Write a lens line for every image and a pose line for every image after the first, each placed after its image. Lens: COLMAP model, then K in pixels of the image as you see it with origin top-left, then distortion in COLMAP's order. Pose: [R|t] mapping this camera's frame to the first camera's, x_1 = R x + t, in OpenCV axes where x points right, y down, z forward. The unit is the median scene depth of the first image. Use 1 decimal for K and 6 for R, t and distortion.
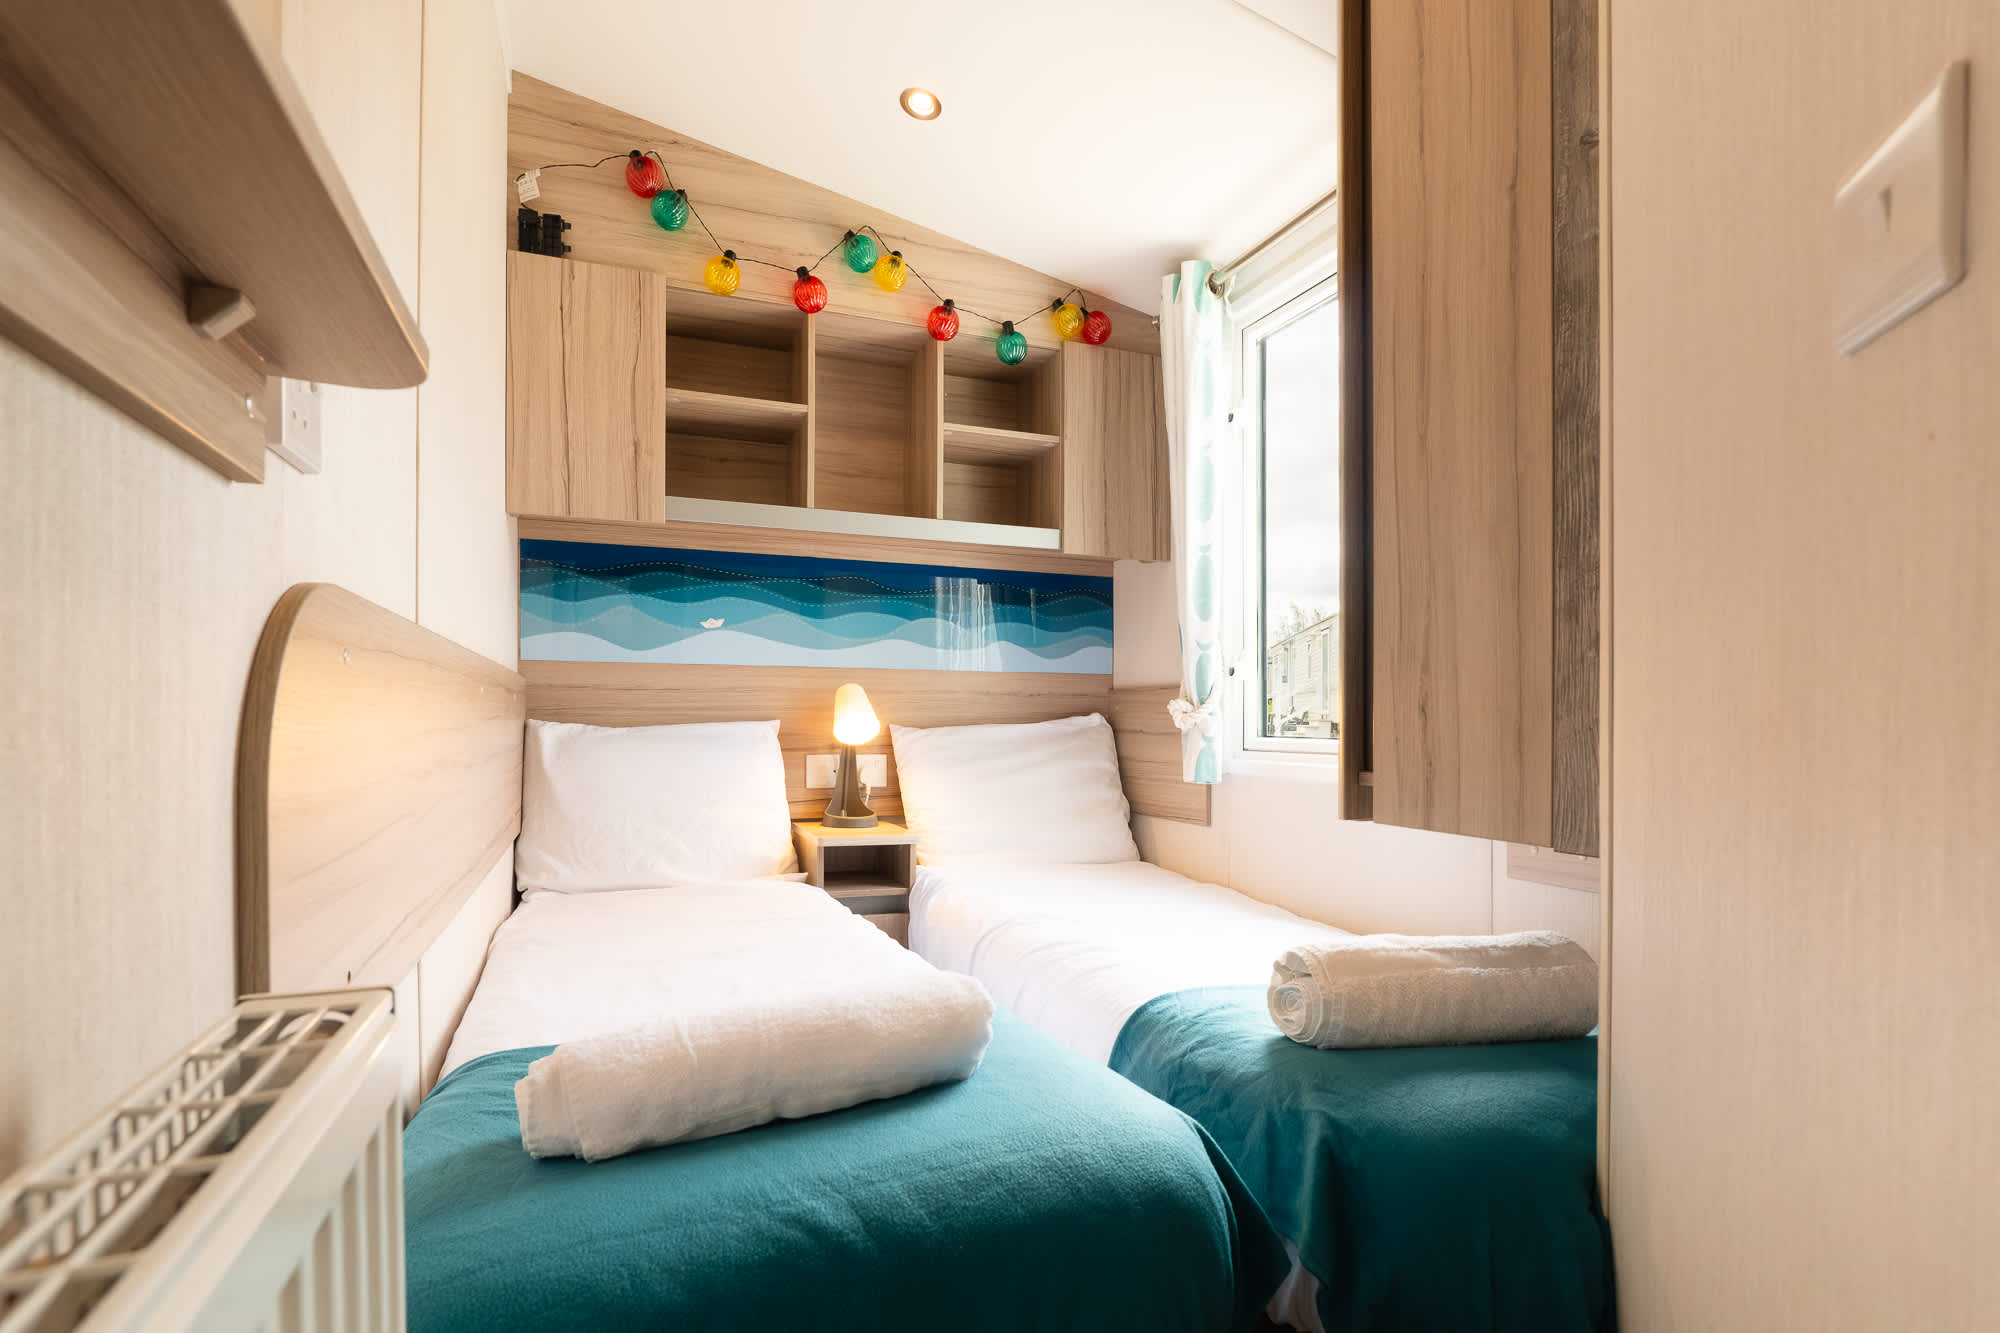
lens RADIAL K [[962.3, 0, 997.5], [0, 962.3, 730.9], [0, 0, 1]] dist [-0.023874, 0.000058]
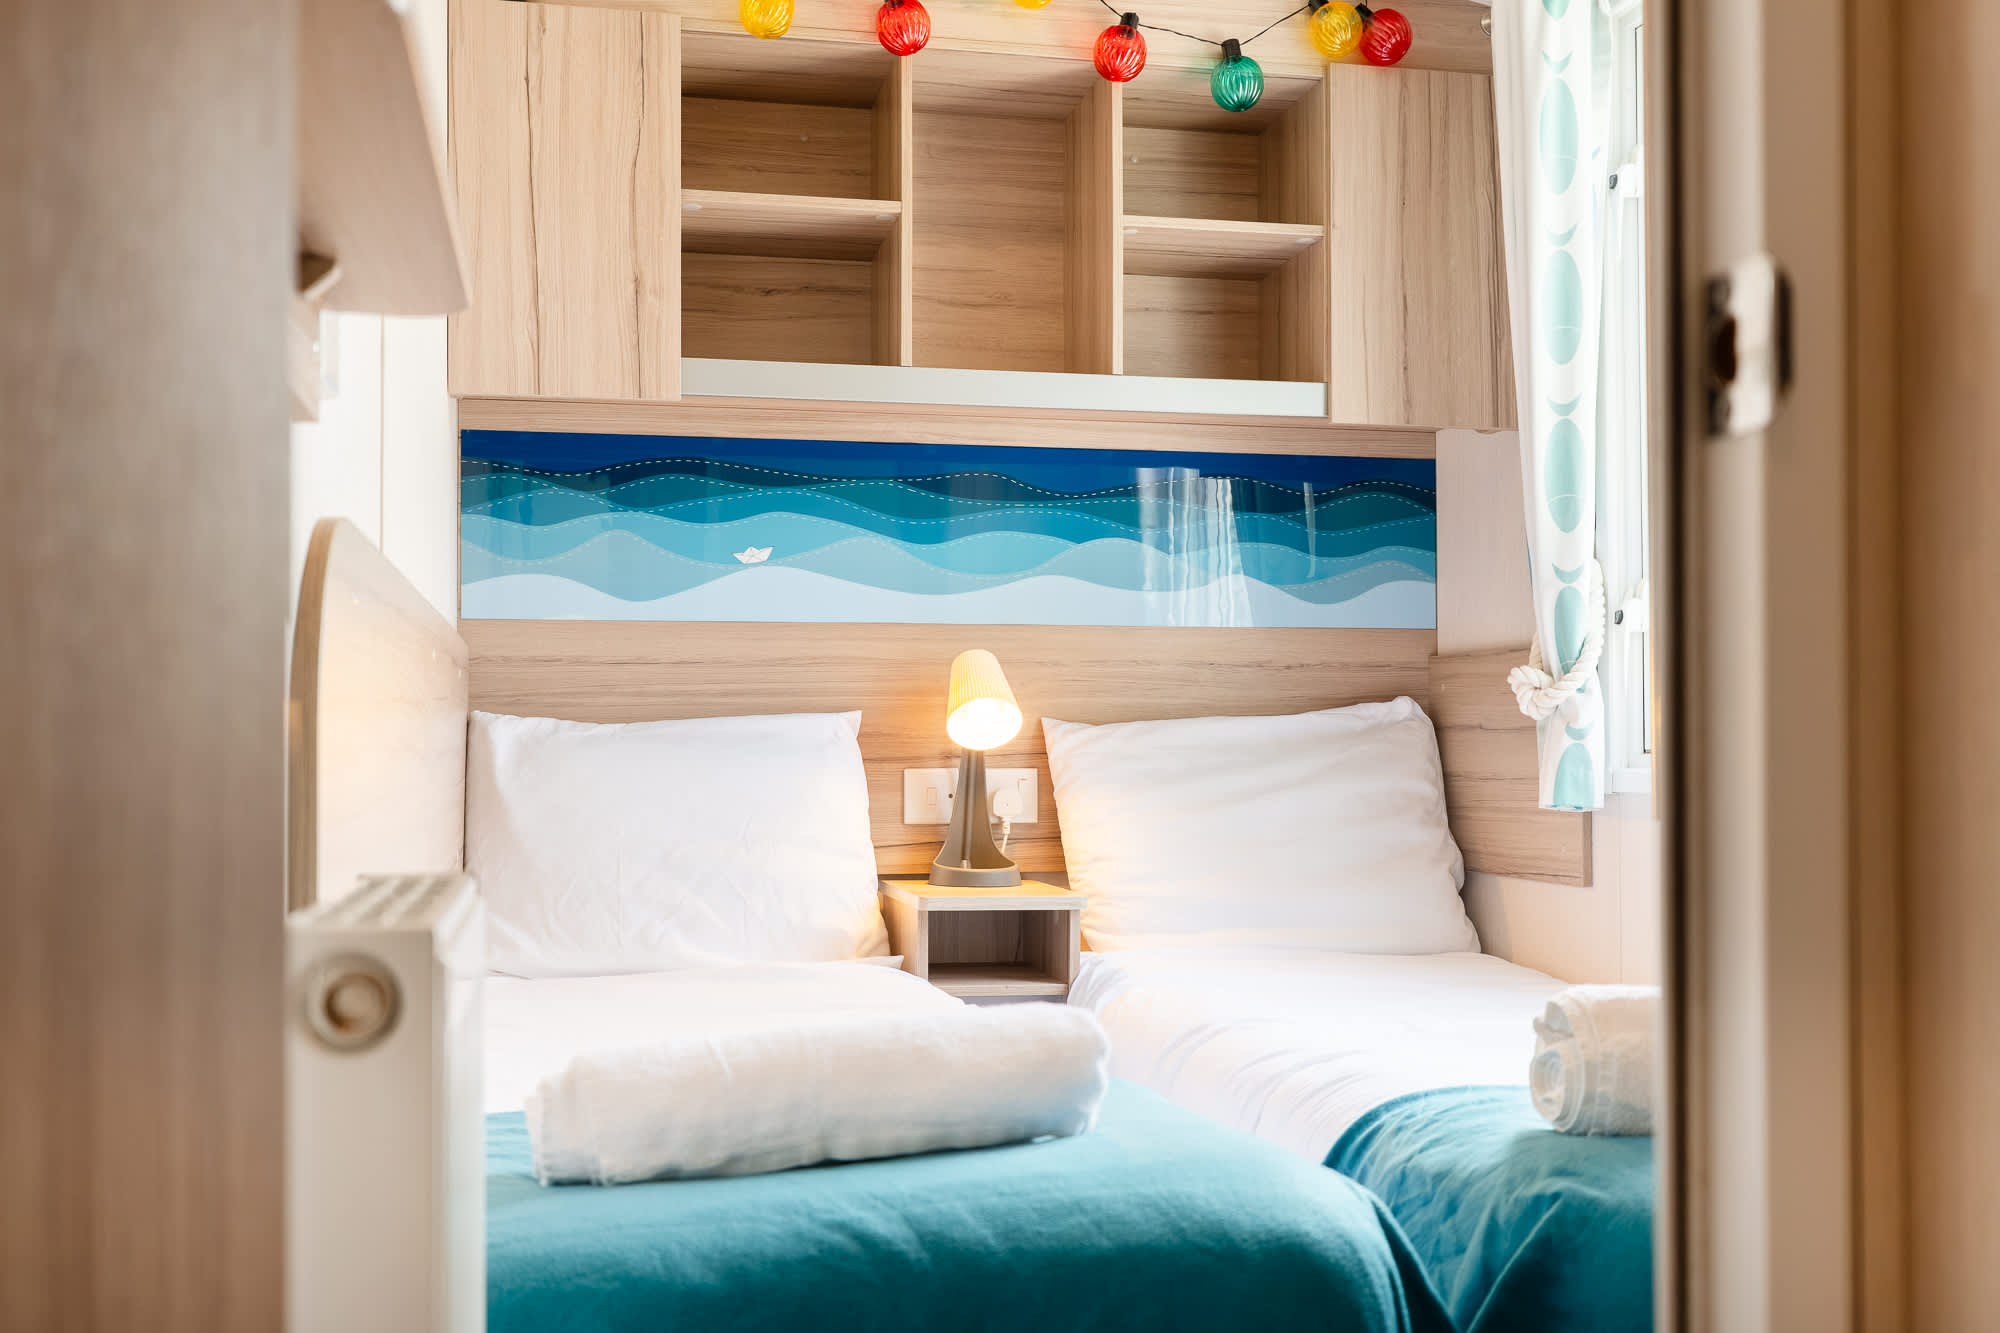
lens RADIAL K [[1924.6, 0, 992.7], [0, 1924.6, 673.8], [0, 0, 1]] dist [0.000560, 0.010500]
pose [[0.986233, -0.013389, -0.164816, 0.059406], [0.005682, 0.998872, -0.047145, 0.023851], [0.165261, 0.045560, 0.985197, -0.195918]]
